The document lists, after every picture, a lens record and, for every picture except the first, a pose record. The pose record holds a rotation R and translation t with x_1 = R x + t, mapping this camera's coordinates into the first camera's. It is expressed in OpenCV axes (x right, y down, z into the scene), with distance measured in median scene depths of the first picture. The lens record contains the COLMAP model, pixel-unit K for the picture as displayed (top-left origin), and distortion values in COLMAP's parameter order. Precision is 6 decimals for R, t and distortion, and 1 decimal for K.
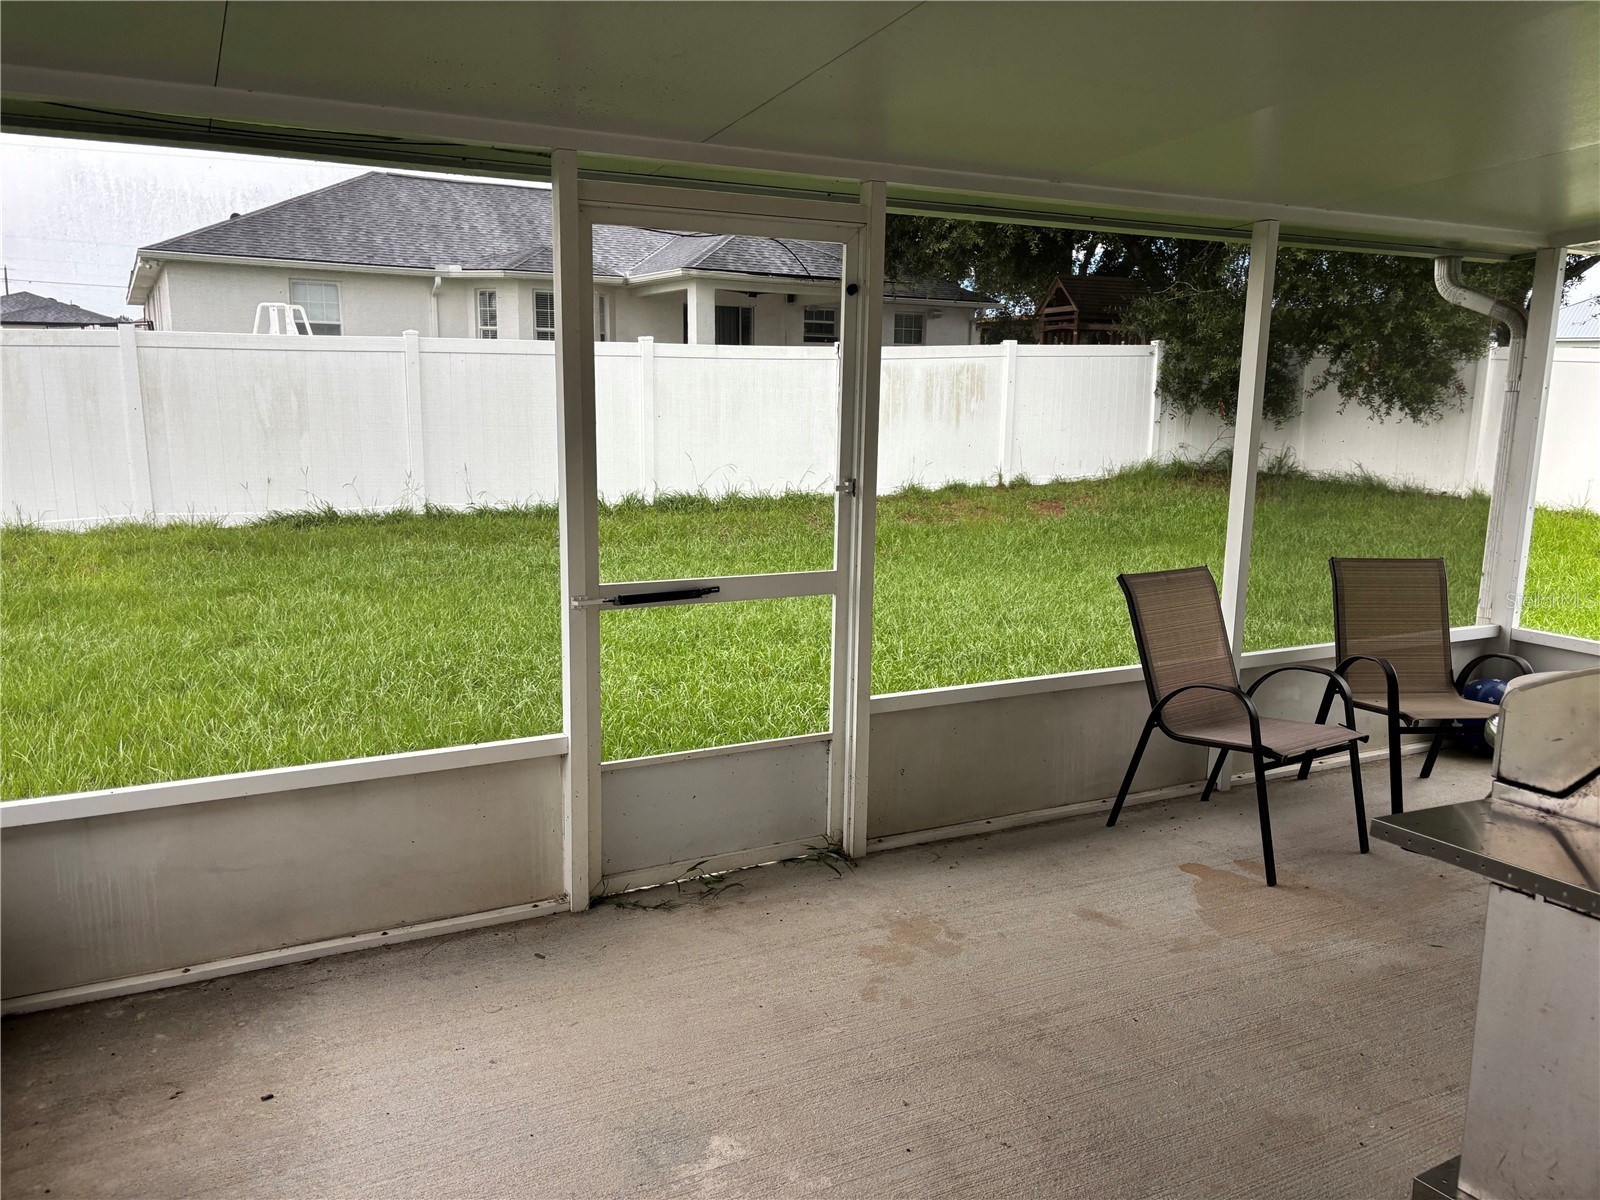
lens RADIAL K [[1211.7, 0, 786.4], [0, 1211.7, 599.5], [0, 0, 1]] dist [0.051378, -0.056593]
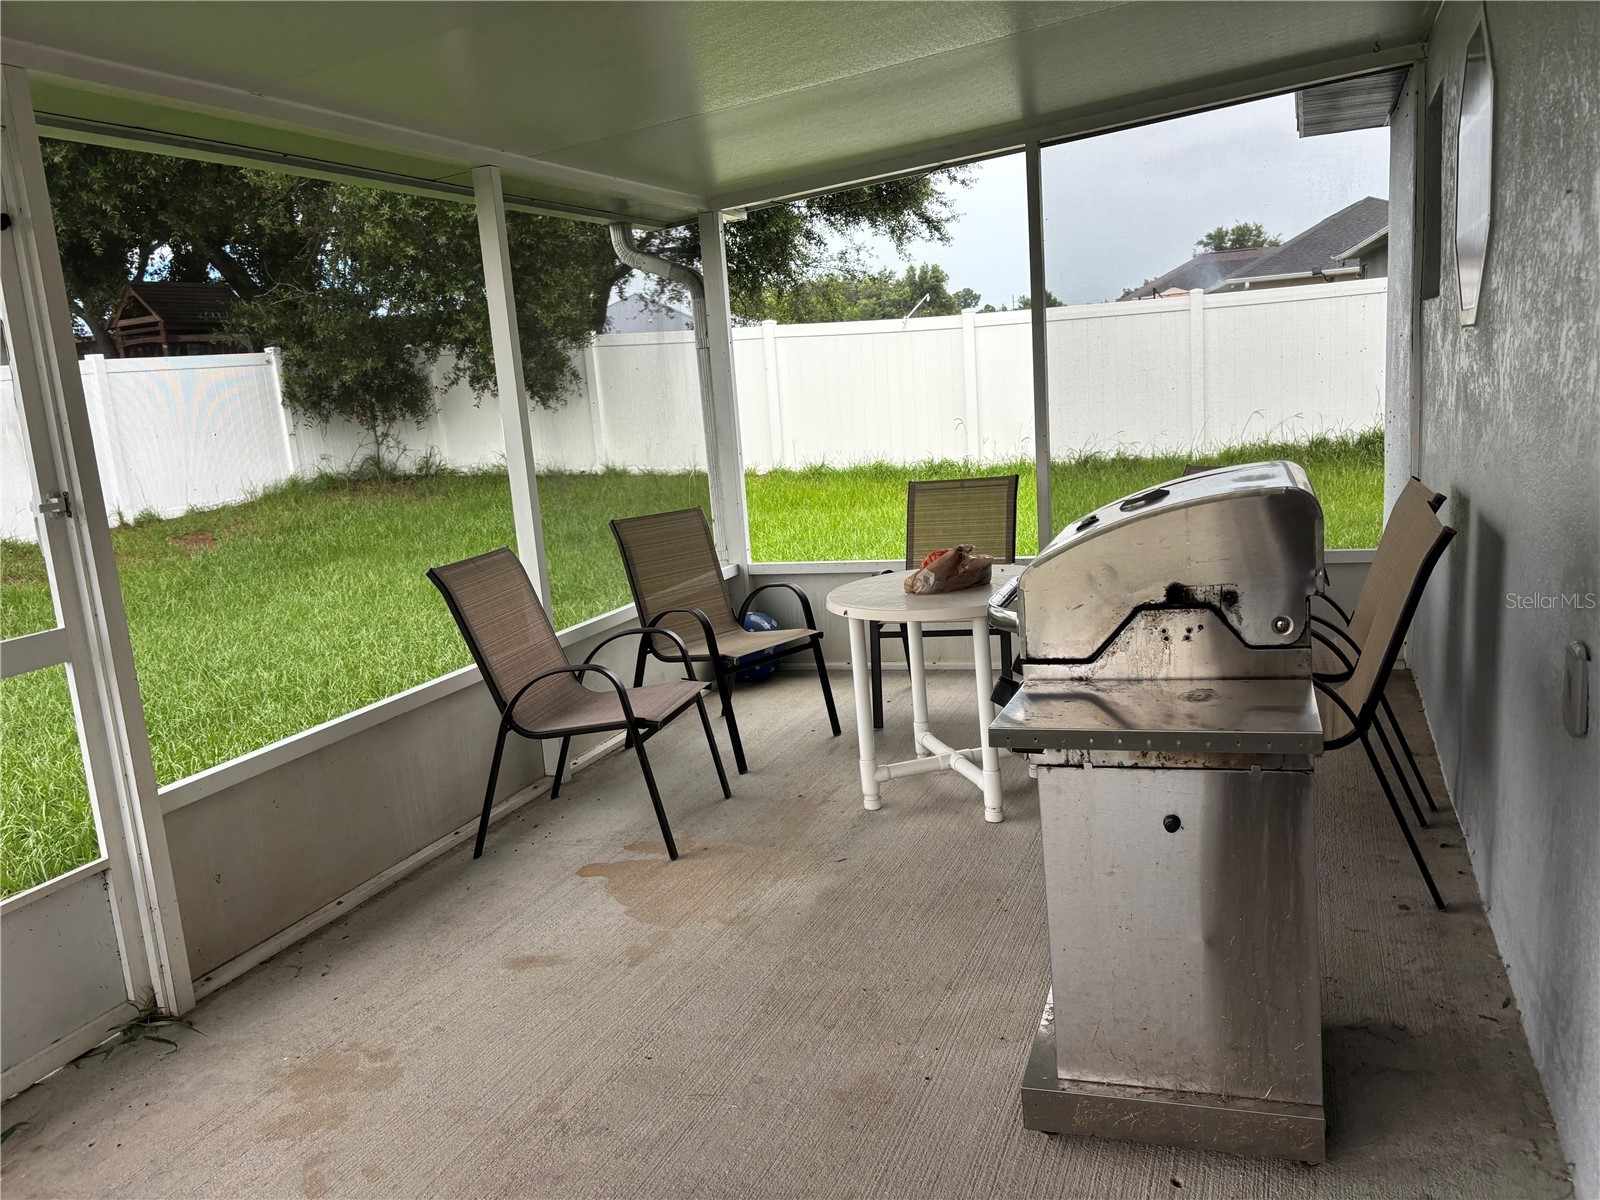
lens RADIAL K [[1211.7, 0, 809.1], [0, 1211.7, 607.9], [0, 0, 1]] dist [0.051378, -0.056593]
pose [[0.744904, -0.193329, 0.638547, -0.078633], [0.198137, 0.978019, 0.064969, 0.003423], [-0.637071, 0.078124, 0.766836, 0.176189]]
